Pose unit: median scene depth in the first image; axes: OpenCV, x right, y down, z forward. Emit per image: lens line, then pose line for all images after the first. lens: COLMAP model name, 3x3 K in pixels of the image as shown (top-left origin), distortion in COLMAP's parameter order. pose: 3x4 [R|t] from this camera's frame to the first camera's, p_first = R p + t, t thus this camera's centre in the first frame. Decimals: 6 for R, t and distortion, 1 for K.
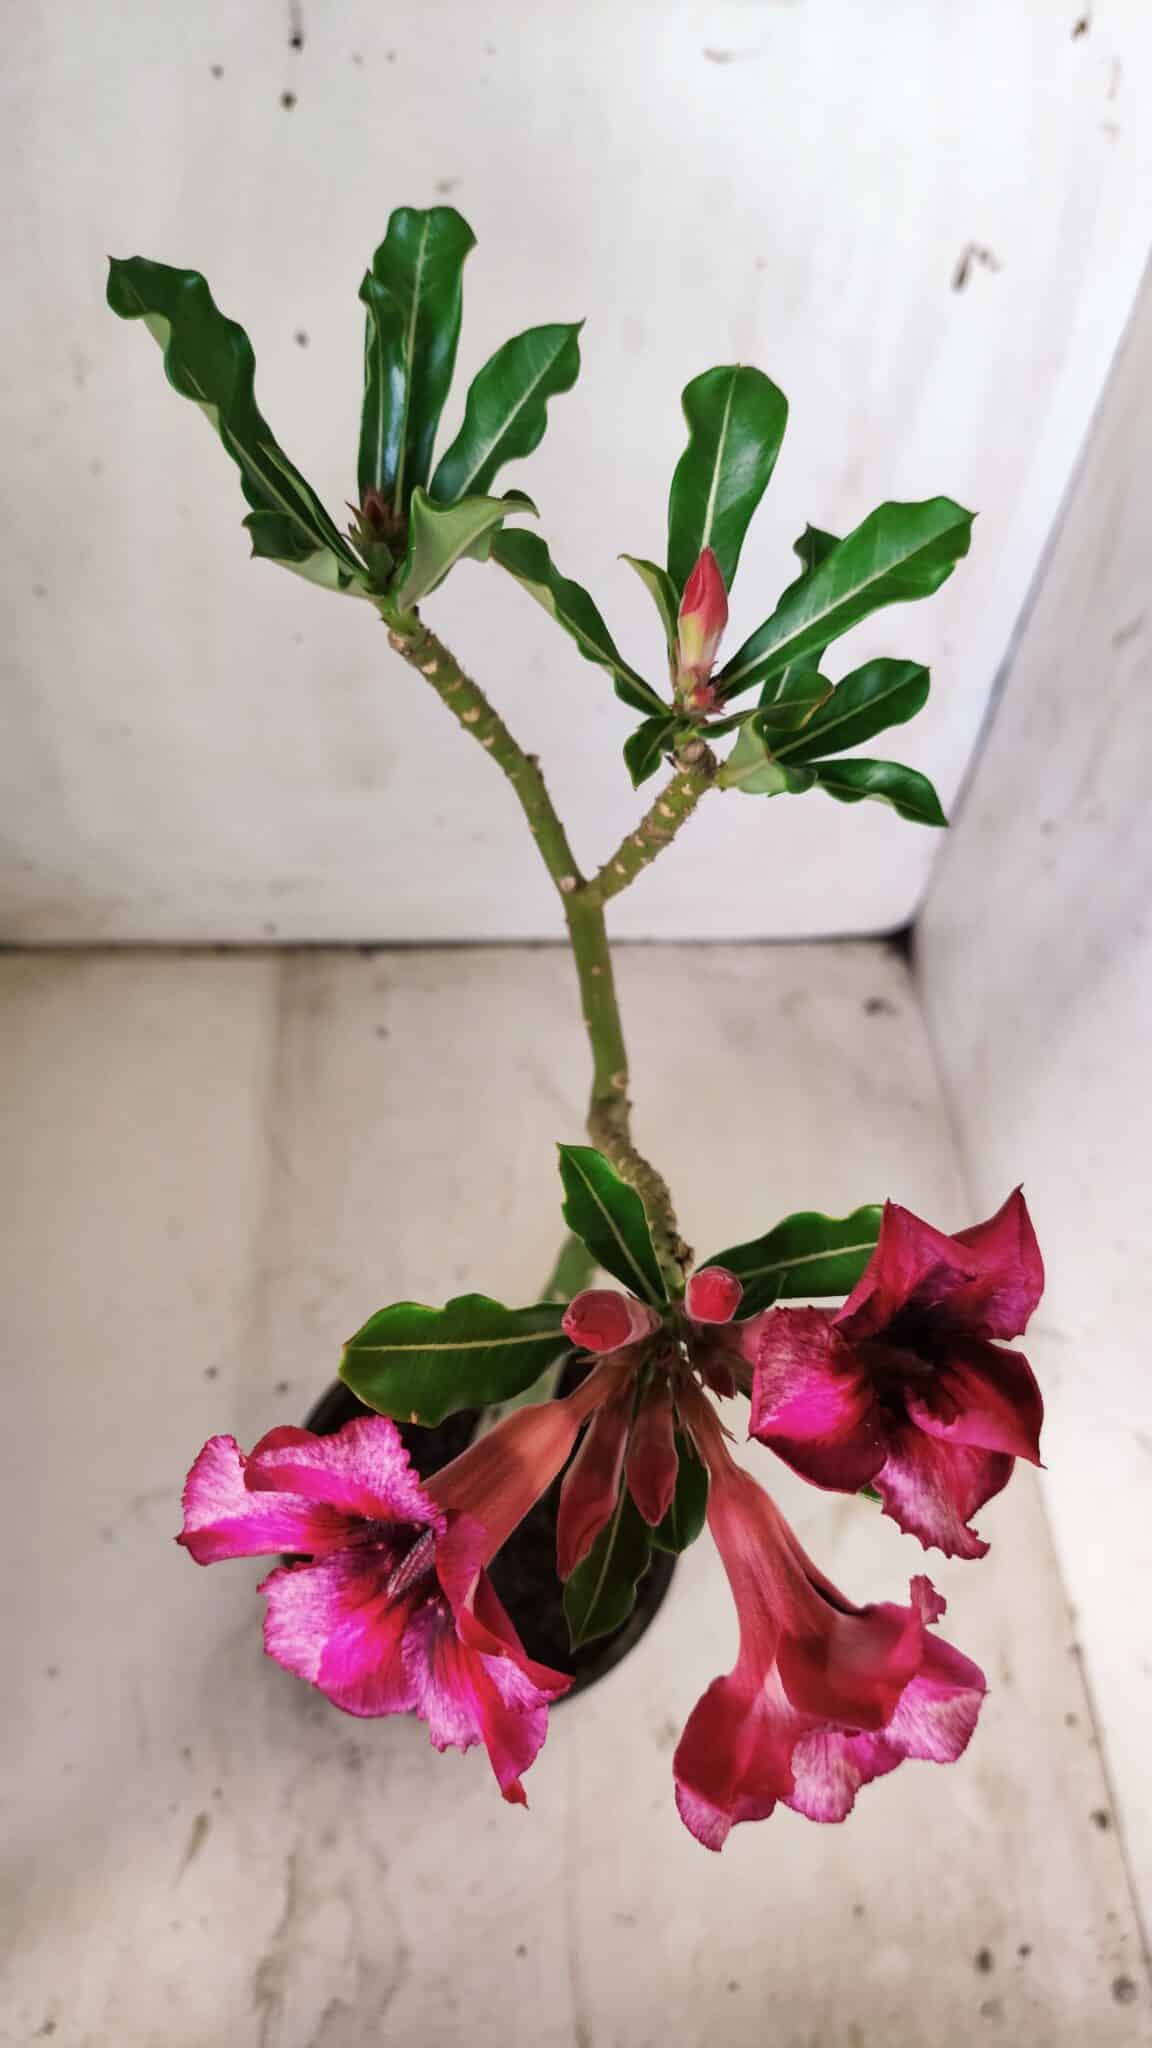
lens RADIAL K [[1590.8, 0, 589.0], [0, 1590.8, 1031.6], [0, 0, 1]] dist [0.043246, -0.078666]
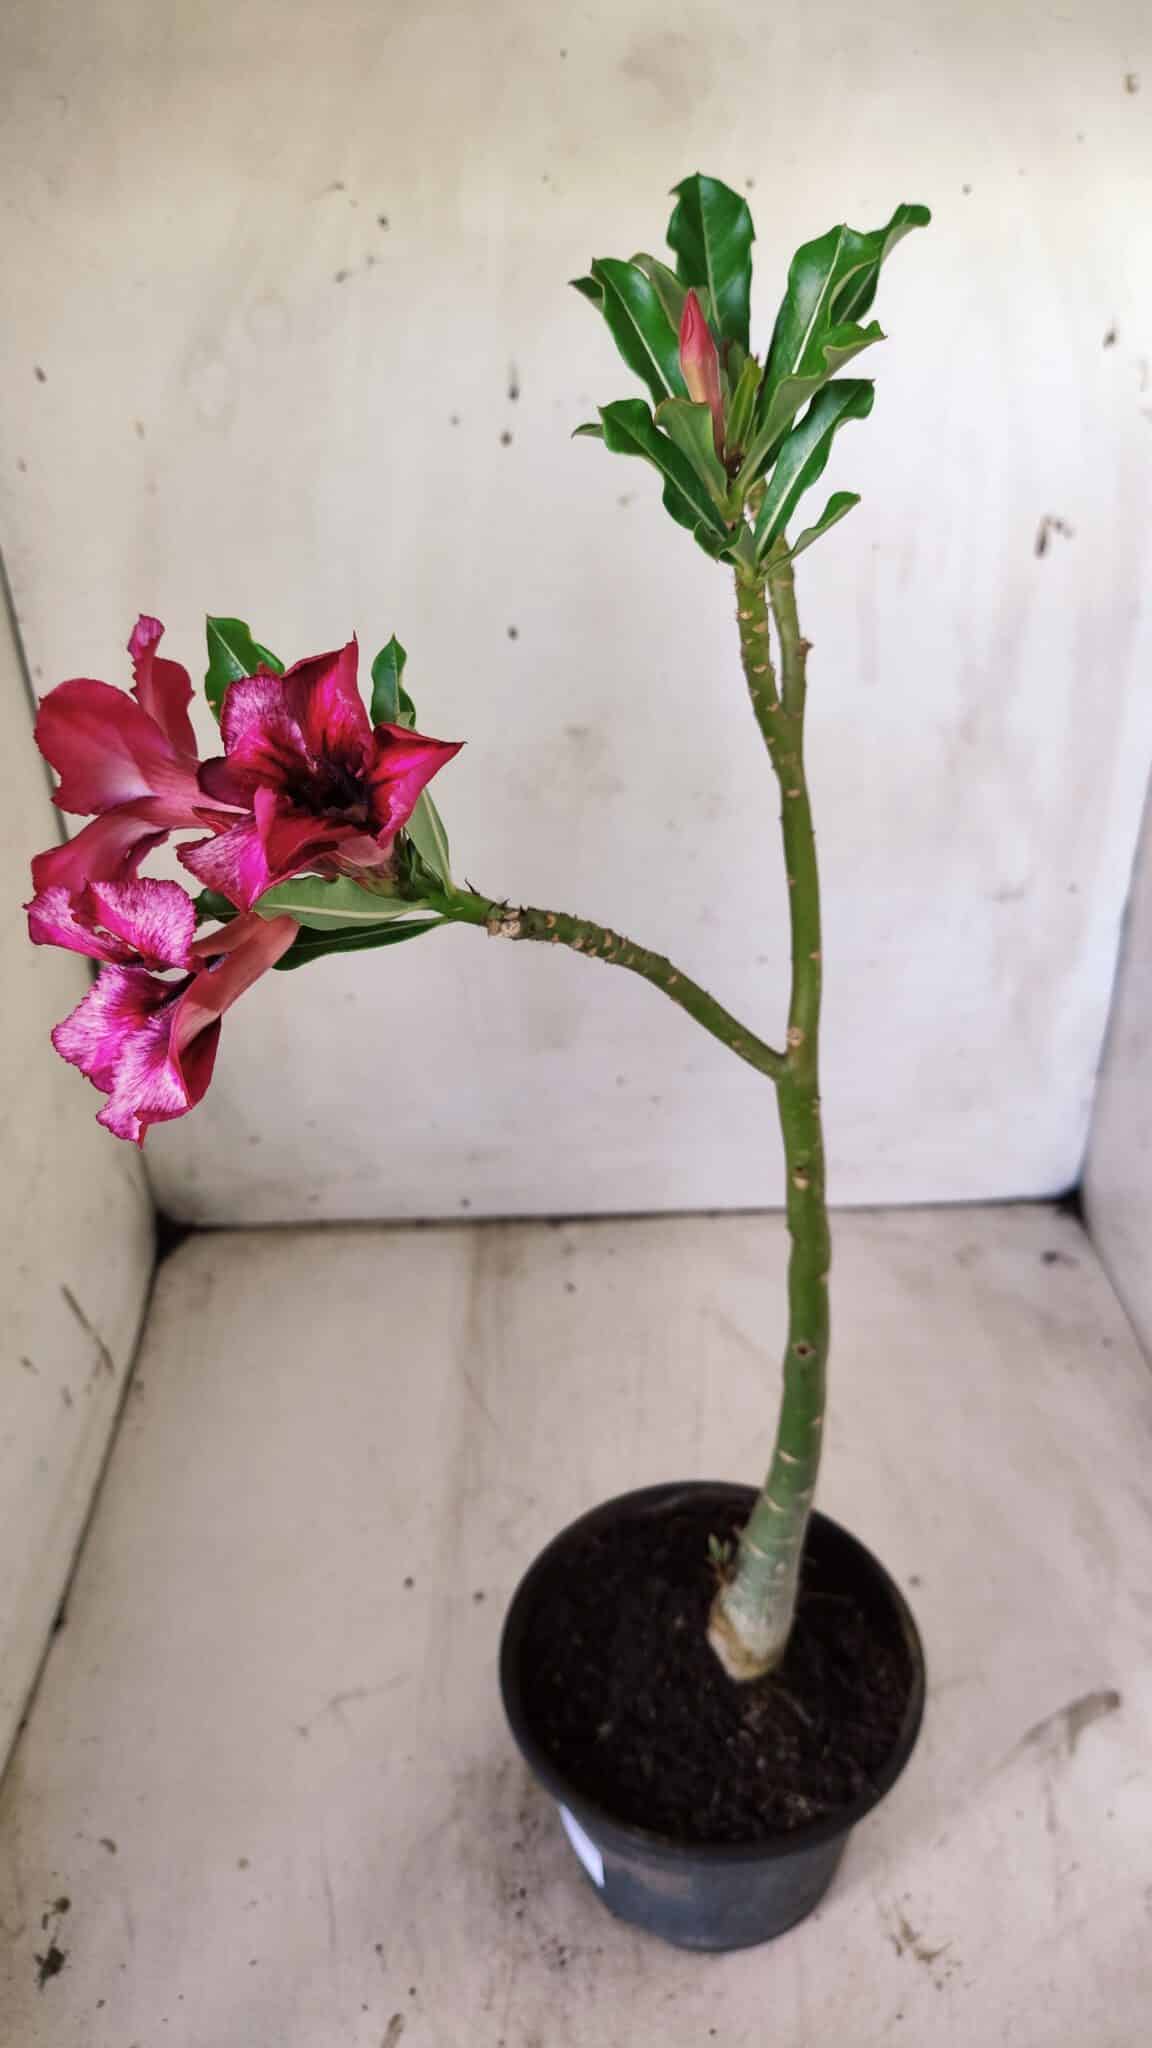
lens RADIAL K [[1590.8, 0, 572.5], [0, 1590.8, 1029.3], [0, 0, 1]] dist [0.043246, -0.078666]
pose [[0.993897, -0.051587, -0.097505, -0.019348], [0.011916, 0.928951, -0.370012, 0.247350], [0.109665, 0.366592, 0.923896, -0.029329]]
